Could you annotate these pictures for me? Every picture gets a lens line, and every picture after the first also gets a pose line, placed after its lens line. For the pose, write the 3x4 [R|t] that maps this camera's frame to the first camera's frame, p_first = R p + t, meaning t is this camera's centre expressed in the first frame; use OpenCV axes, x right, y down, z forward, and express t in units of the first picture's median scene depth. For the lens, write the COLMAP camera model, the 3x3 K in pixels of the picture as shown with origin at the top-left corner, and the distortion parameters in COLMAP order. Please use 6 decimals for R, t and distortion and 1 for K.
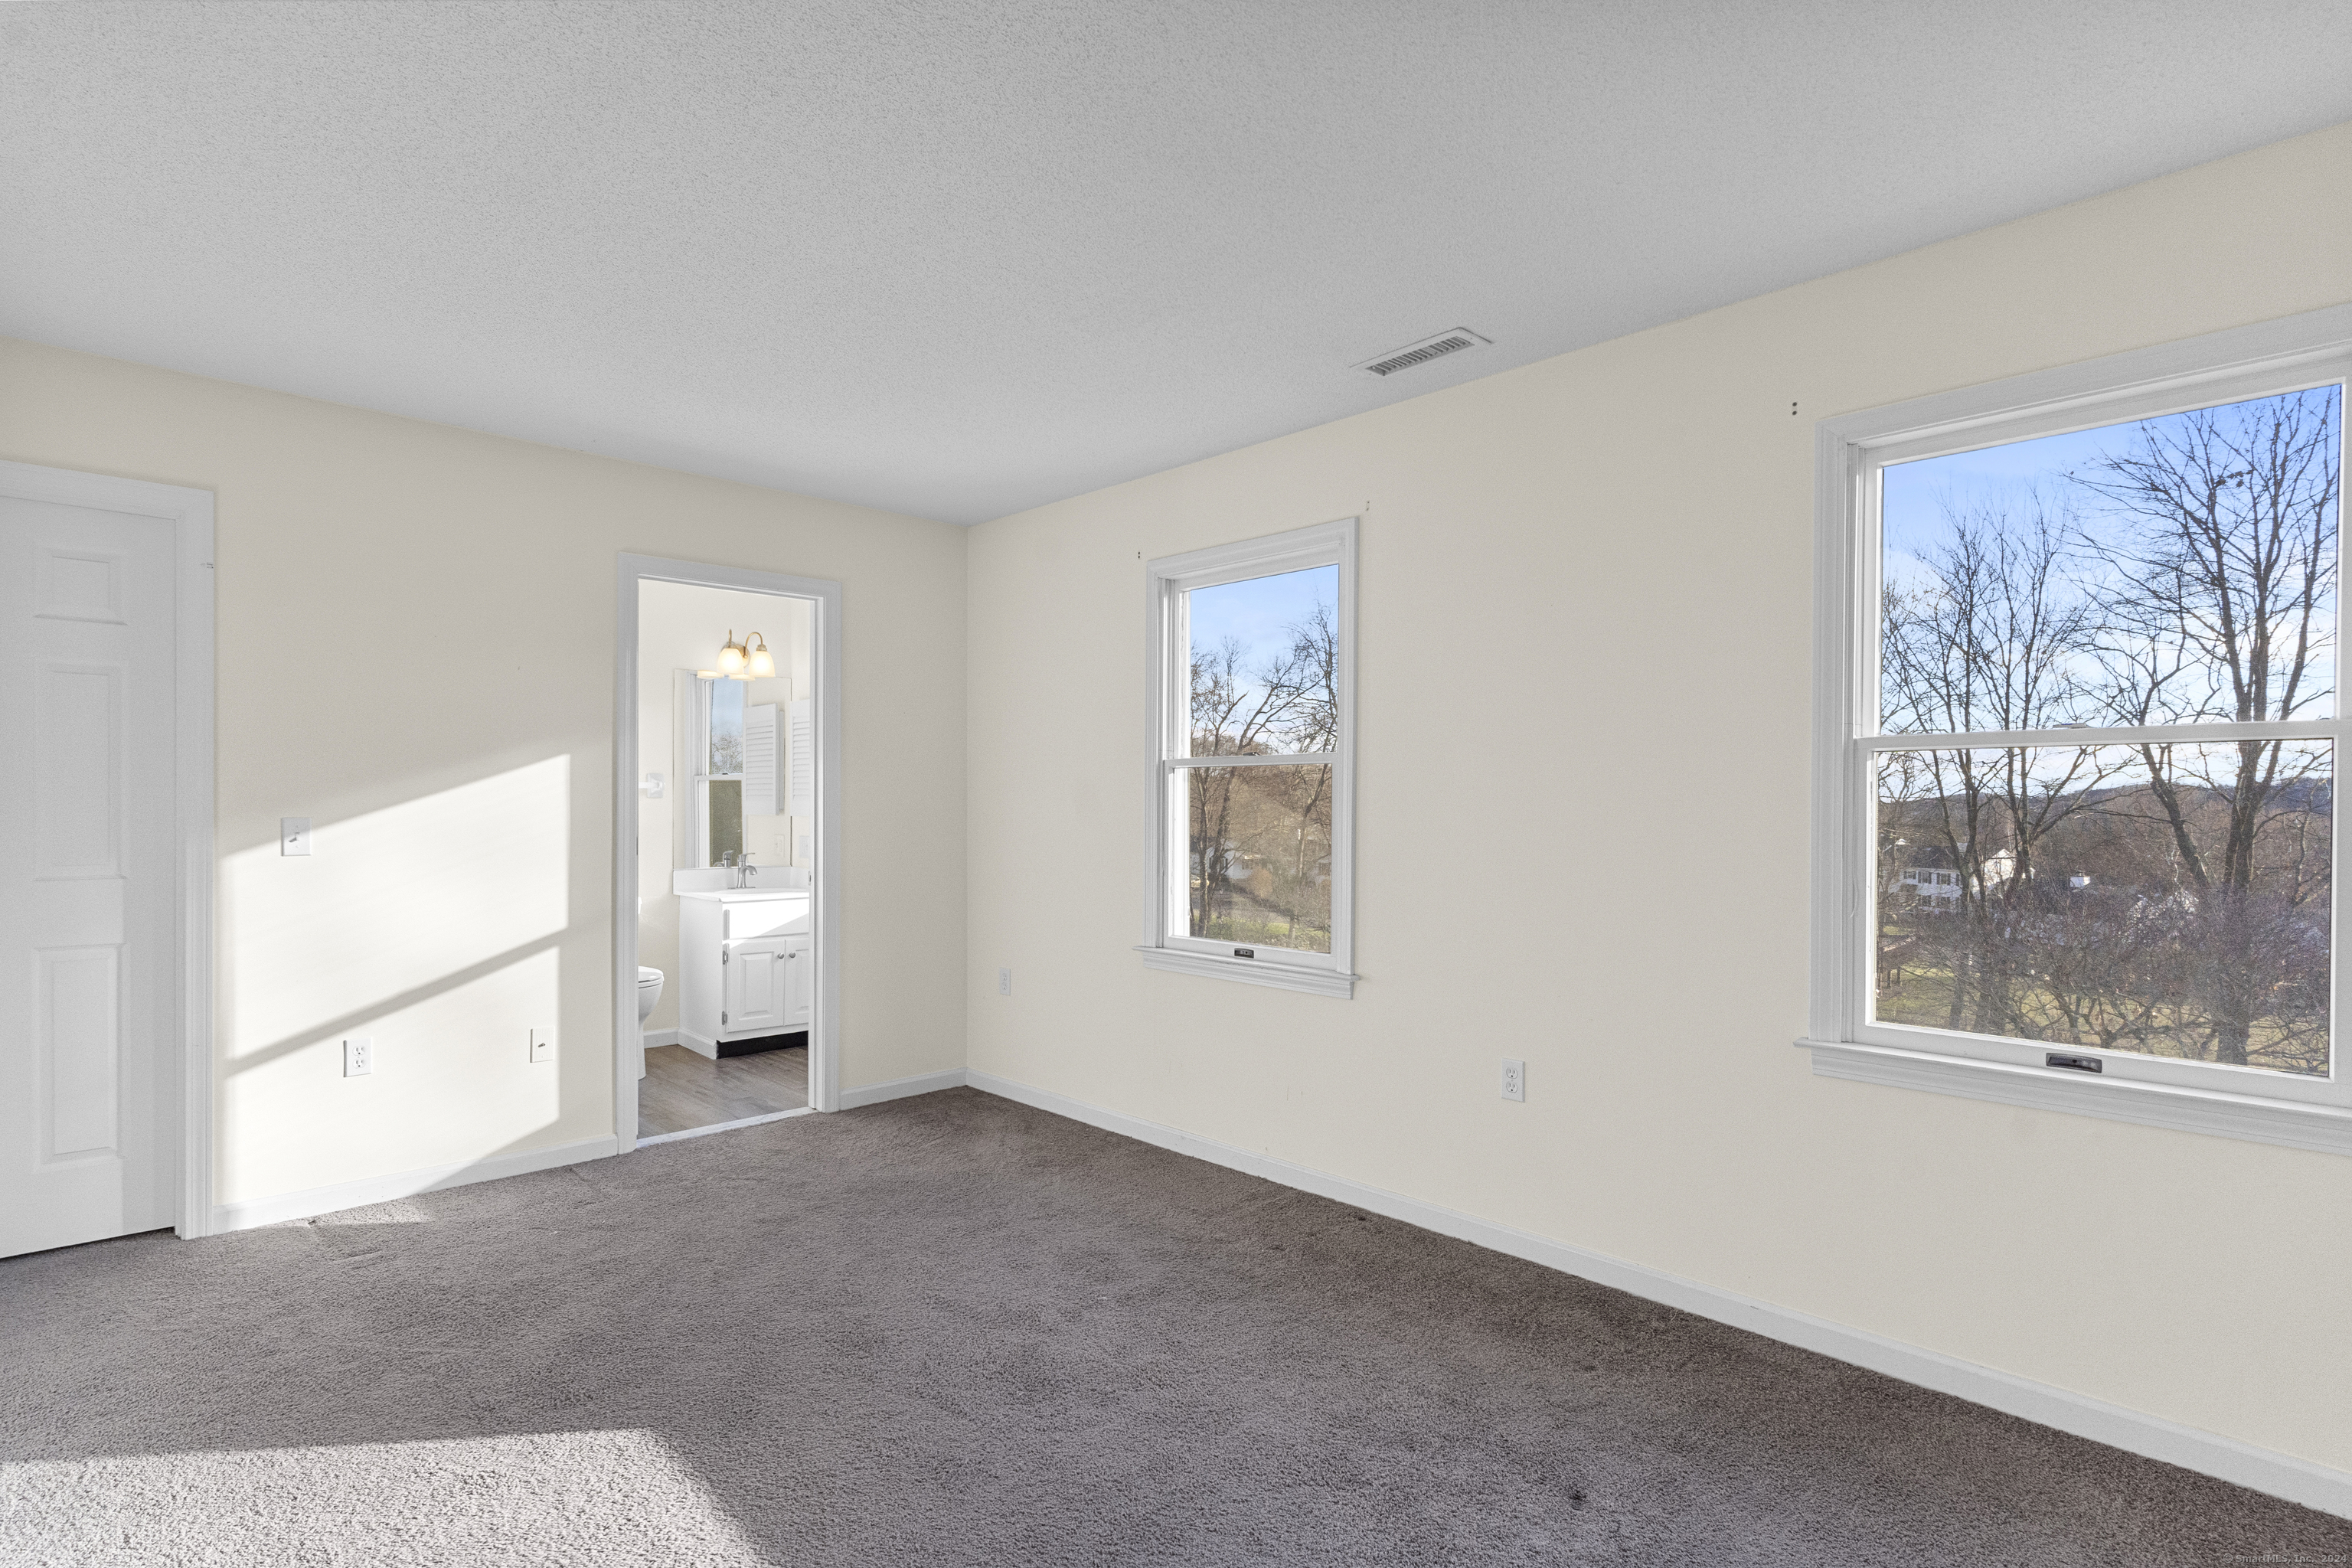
lens RADIAL K [[1157.0, 0, 1171.5], [0, 1157.0, 807.5], [0, 0, 1]] dist [-0.003554, 0.003460]
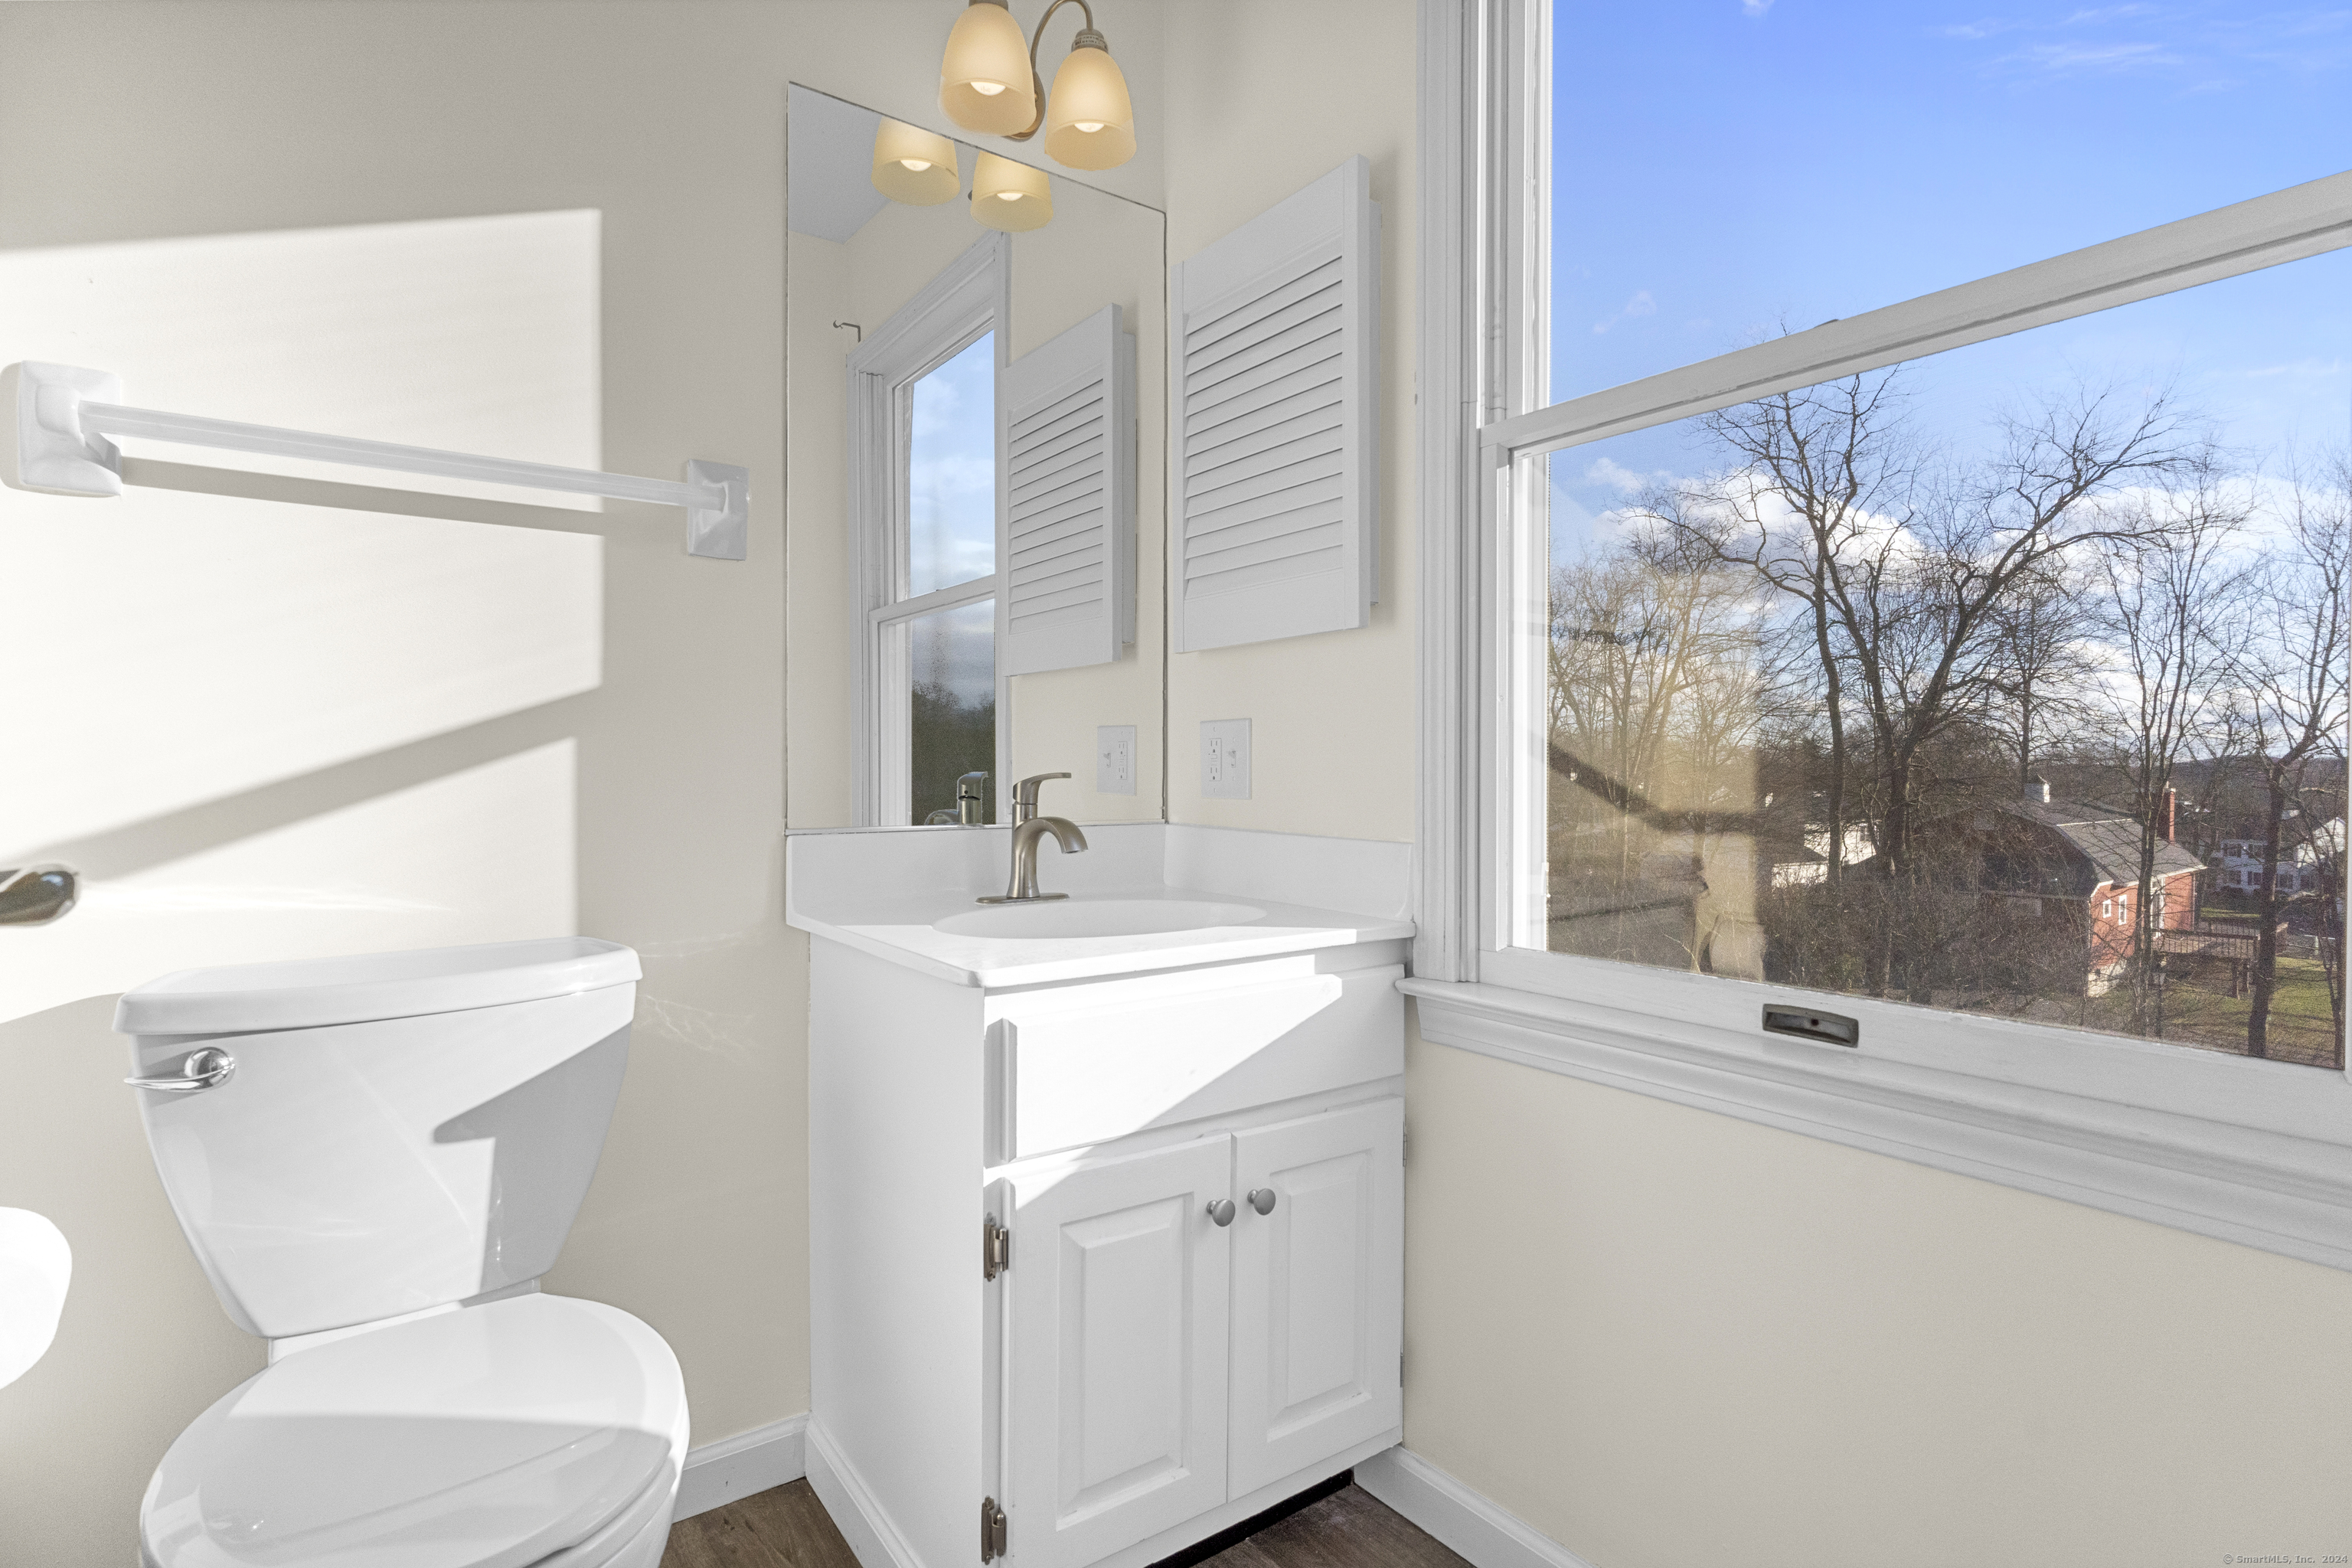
lens RADIAL K [[1157.0, 0, 1170.9], [0, 1157.0, 791.8], [0, 0, 1]] dist [-0.003554, 0.003460]
pose [[0.988482, -0.000212, -0.151340, -0.455848], [0.002672, 0.999868, 0.016057, 0.060997], [0.151317, -0.016276, 0.988351, 1.127146]]
